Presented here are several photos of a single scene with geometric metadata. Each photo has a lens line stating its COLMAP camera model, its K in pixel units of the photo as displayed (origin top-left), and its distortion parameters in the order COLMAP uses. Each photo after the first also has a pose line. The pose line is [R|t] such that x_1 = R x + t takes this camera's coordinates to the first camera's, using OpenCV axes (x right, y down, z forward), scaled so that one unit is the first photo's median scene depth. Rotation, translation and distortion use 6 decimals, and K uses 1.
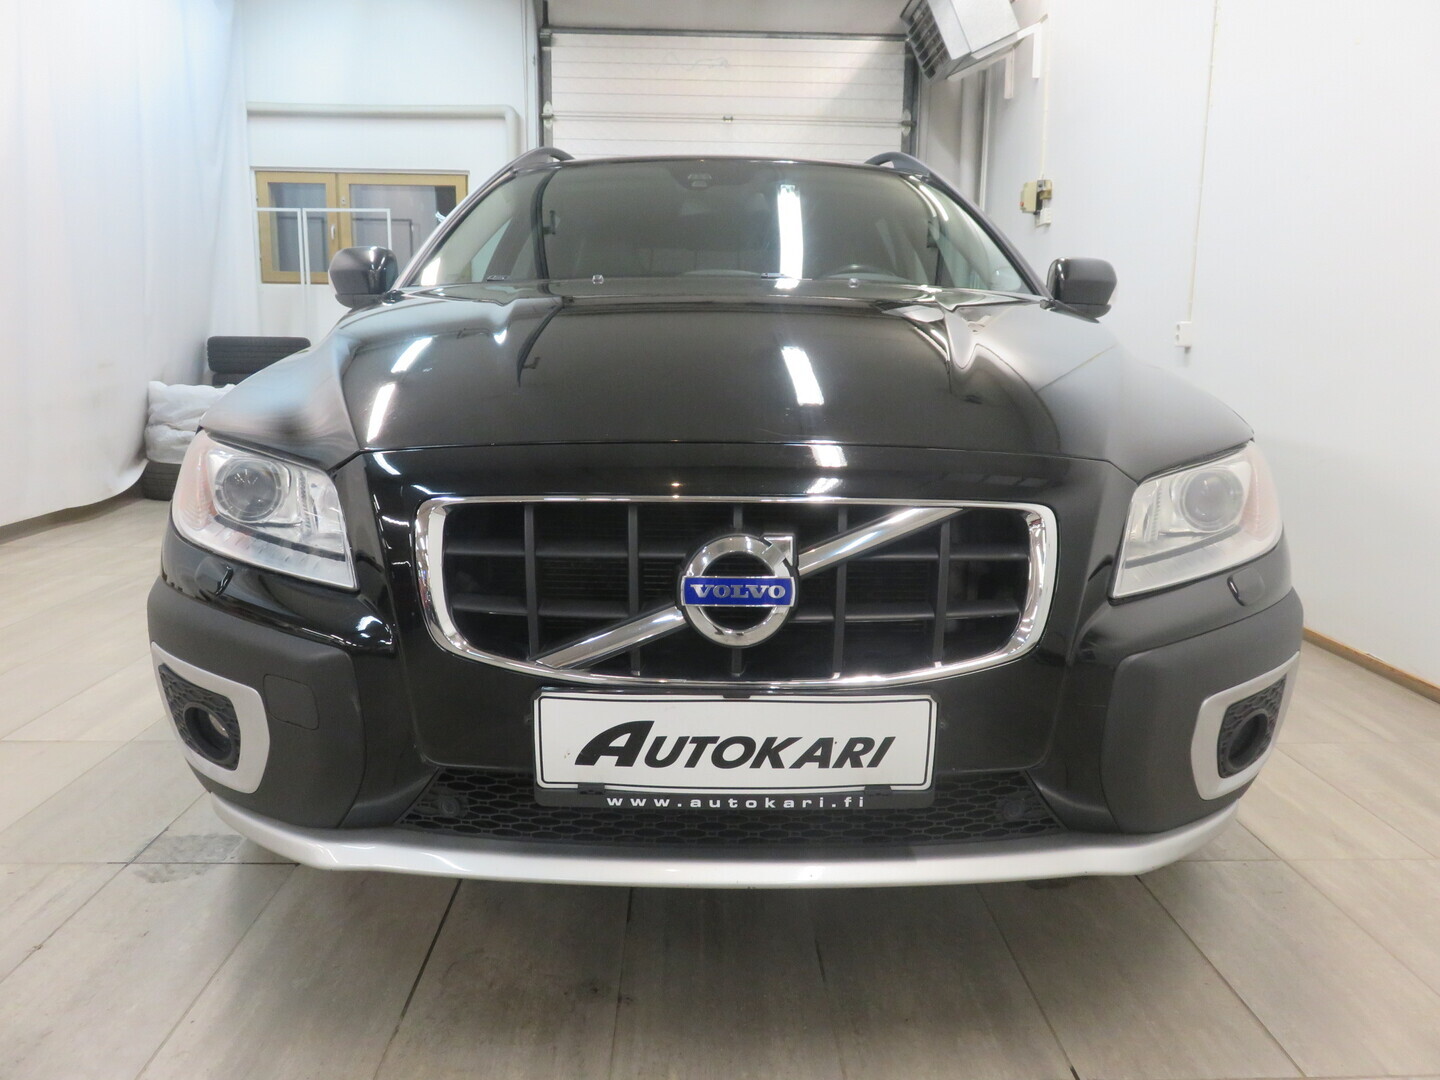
lens RADIAL K [[1070.1, 0, 720.0], [0, 1070.1, 540.0], [0, 0, 1]] dist [-0.005705, -0.001109]
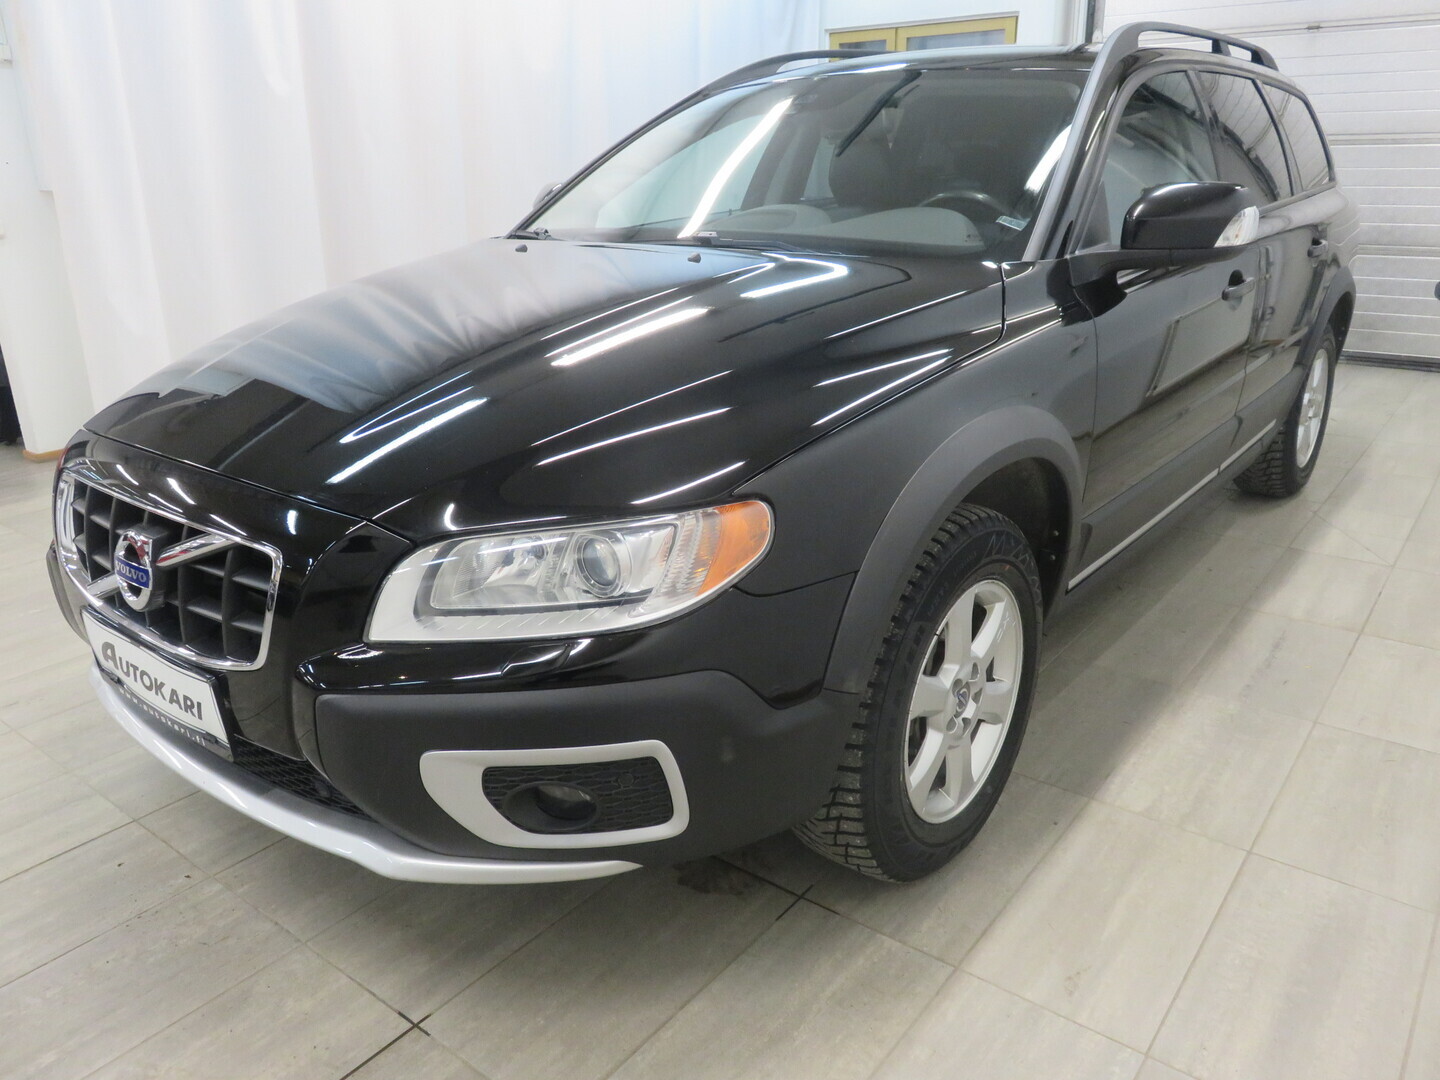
lens RADIAL K [[1070.1, 0, 720.0], [0, 1070.1, 540.0], [0, 0, 1]] dist [-0.005705, -0.001109]
pose [[0.768007, 0.189996, -0.611610, 1.212807], [-0.086307, 0.976975, 0.195119, -0.274547], [0.634599, -0.097067, 0.766721, 0.360268]]
